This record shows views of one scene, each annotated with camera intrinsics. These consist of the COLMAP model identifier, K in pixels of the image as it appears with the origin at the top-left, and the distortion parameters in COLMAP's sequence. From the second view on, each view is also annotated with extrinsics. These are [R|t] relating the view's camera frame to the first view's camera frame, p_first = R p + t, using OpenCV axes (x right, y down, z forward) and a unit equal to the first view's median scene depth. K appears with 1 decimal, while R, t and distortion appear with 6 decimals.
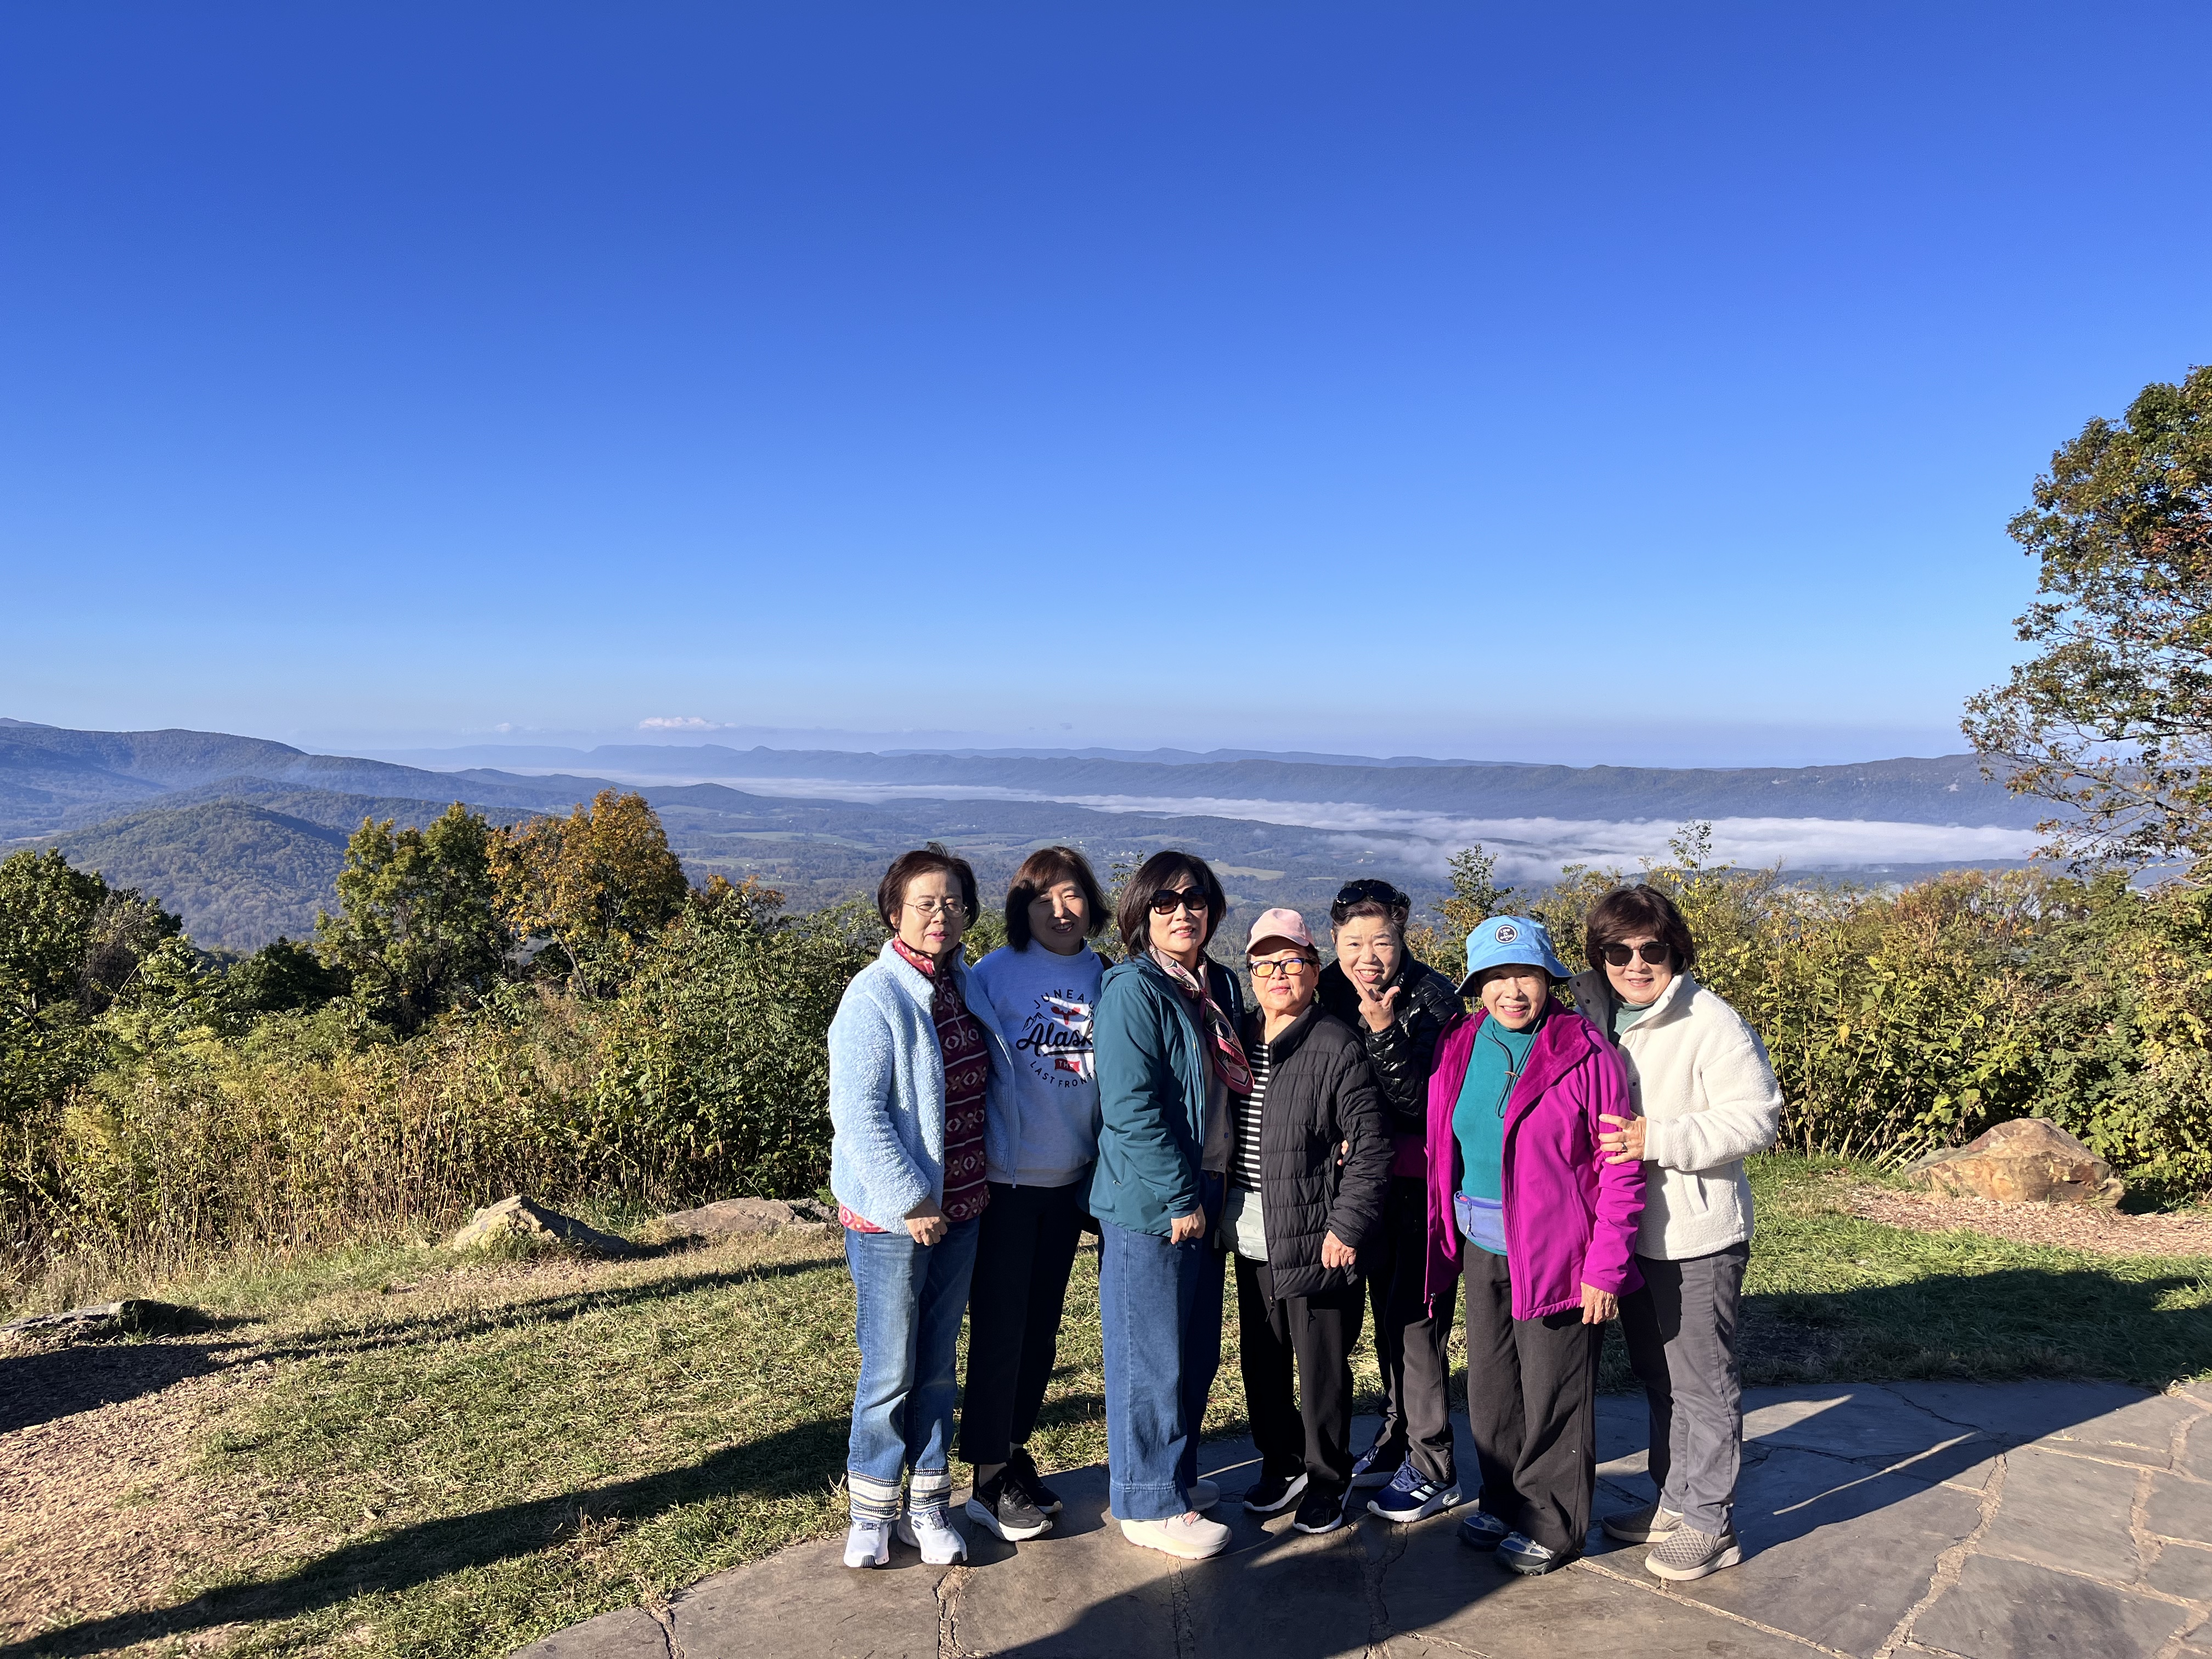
lens RADIAL K [[1708.1, 0, 1108.4], [0, 1708.1, 799.1], [0, 0, 1]] dist [0.046004, -0.048792]
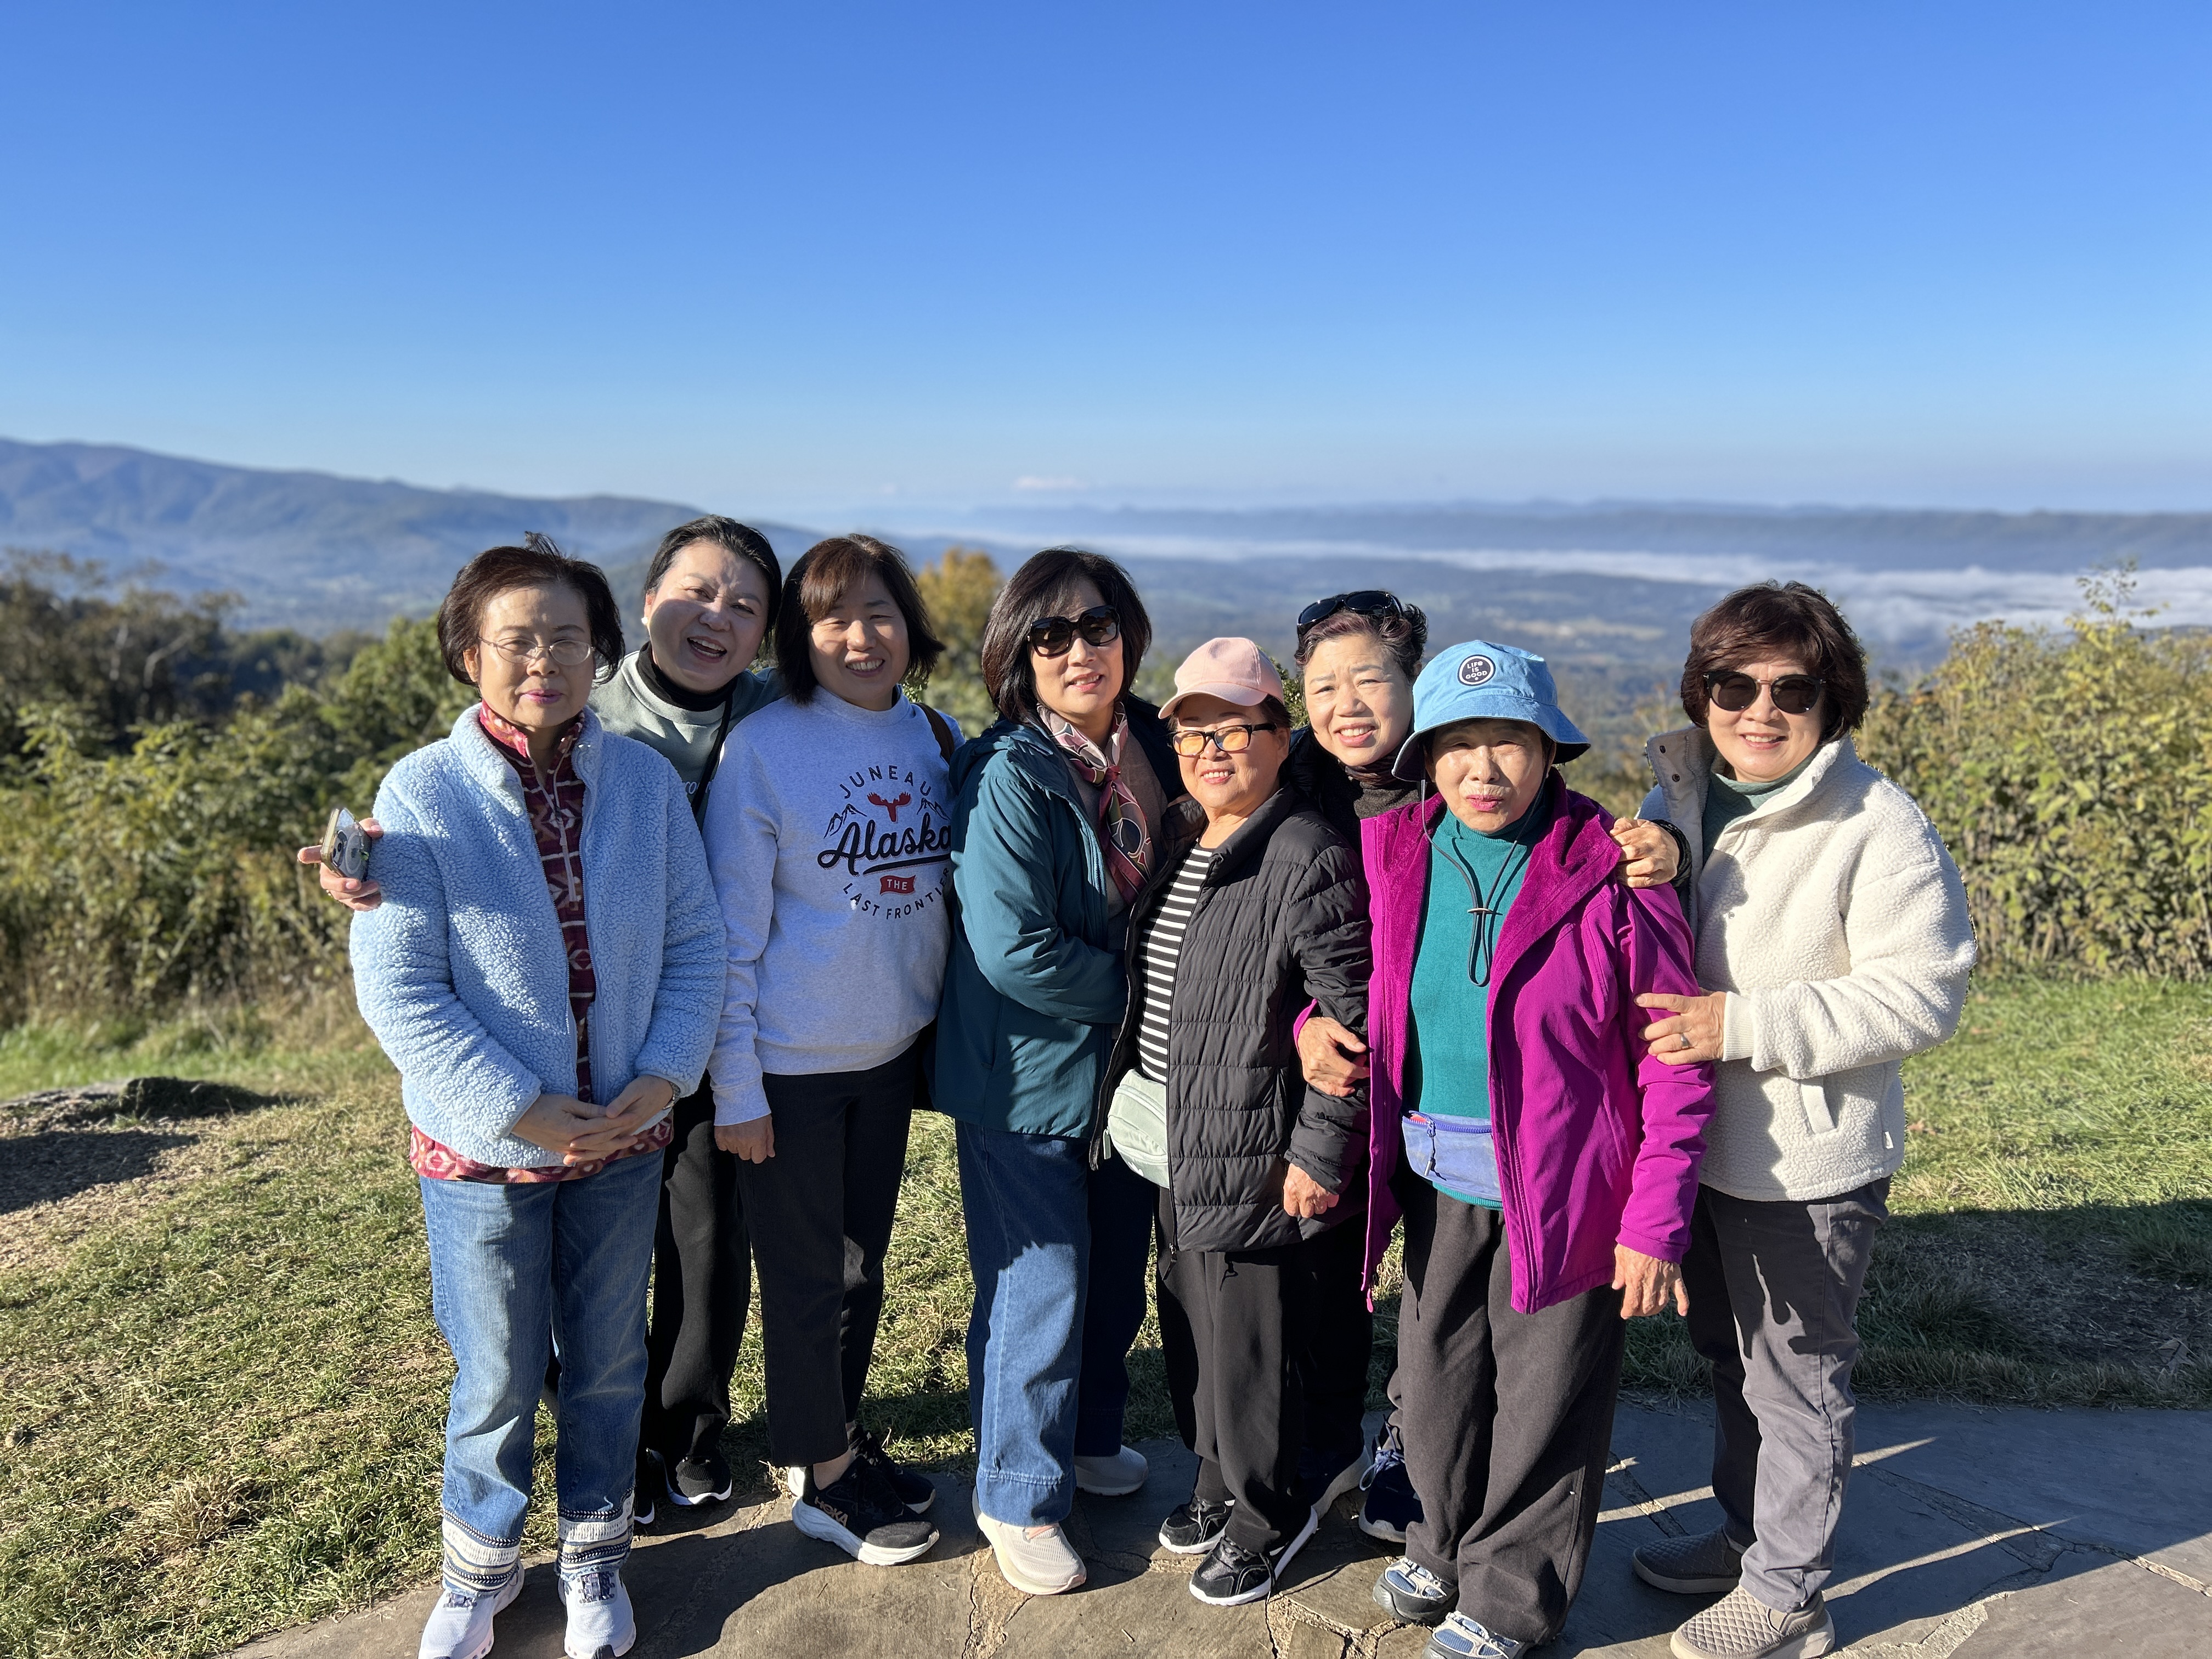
lens RADIAL K [[1682.5, 0, 1108.9], [0, 1682.5, 813.8], [0, 0, 1]] dist [0.051297, -0.049263]
pose [[0.977122, 0.024970, -0.211210, 0.072174], [0.007128, 0.988681, 0.149864, 0.012554], [0.212561, -0.147941, 0.965884, 0.155808]]
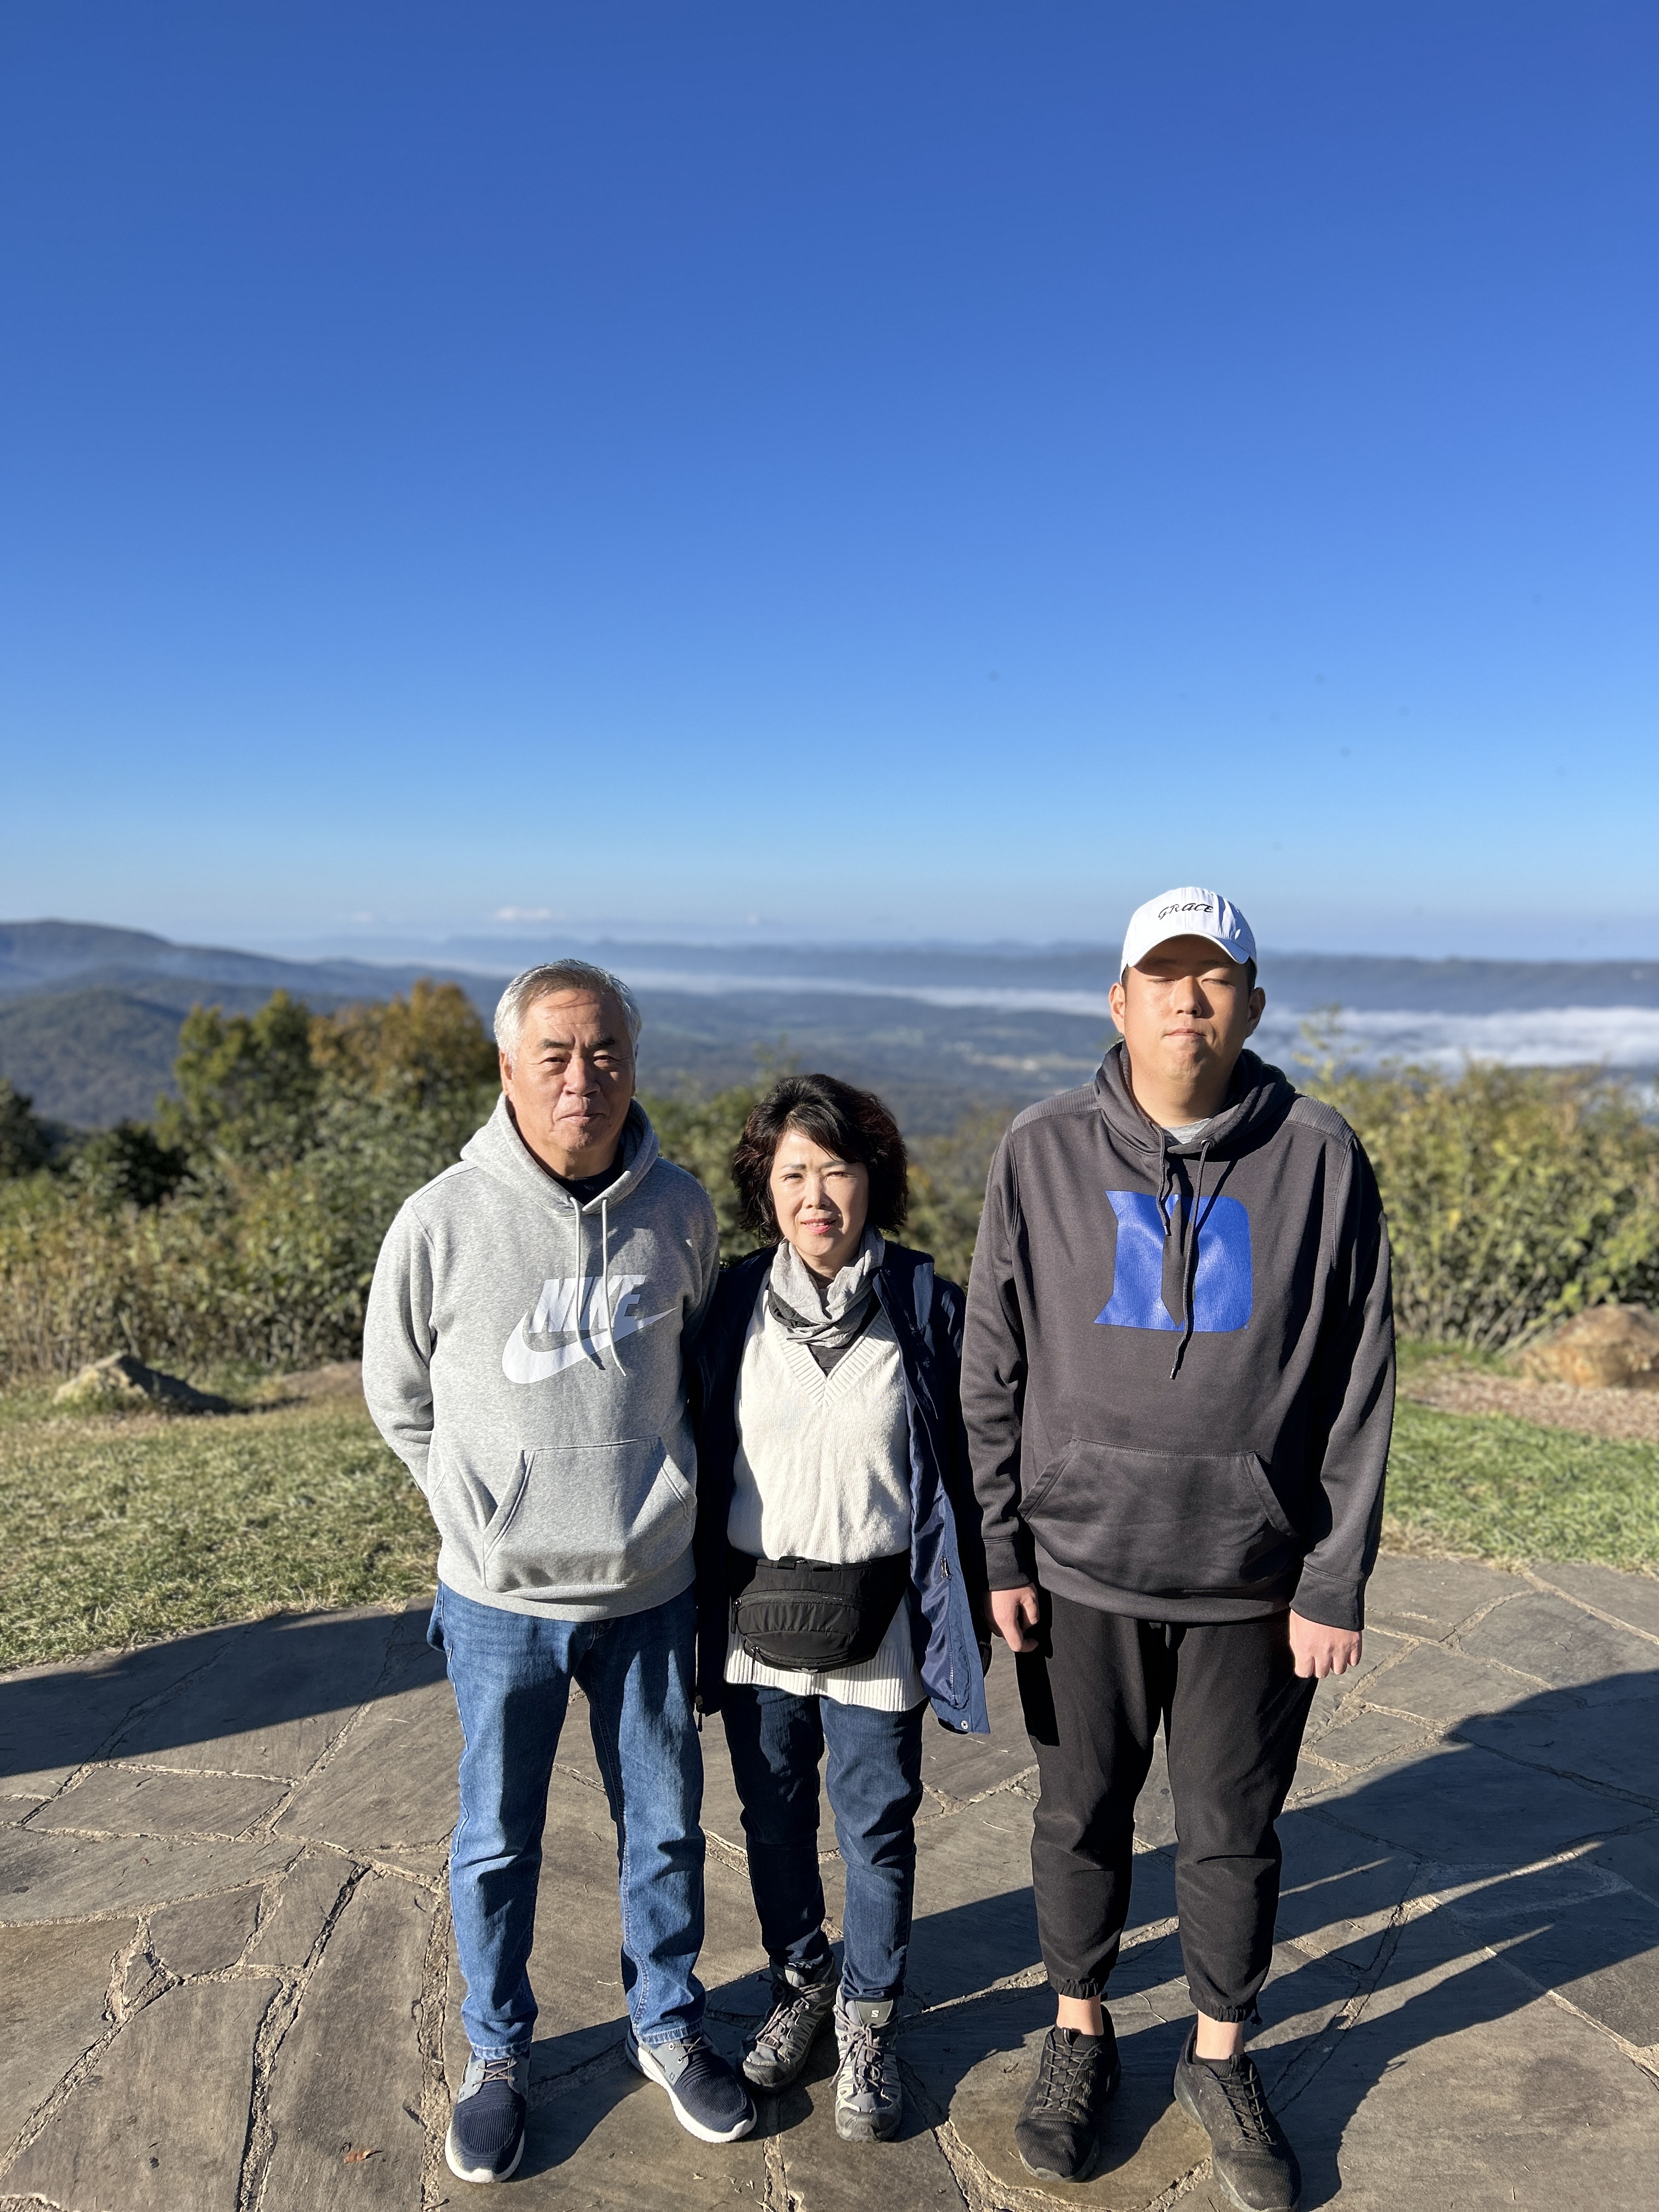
lens RADIAL K [[1682.5, 0, 830.0], [0, 1682.5, 1127.6], [0, 0, 1]] dist [0.051297, -0.049263]
pose [[0.997440, 0.010379, -0.070751, 0.130837], [-0.004638, 0.996717, 0.080828, 0.004595], [0.071358, -0.080293, 0.994214, 0.003333]]
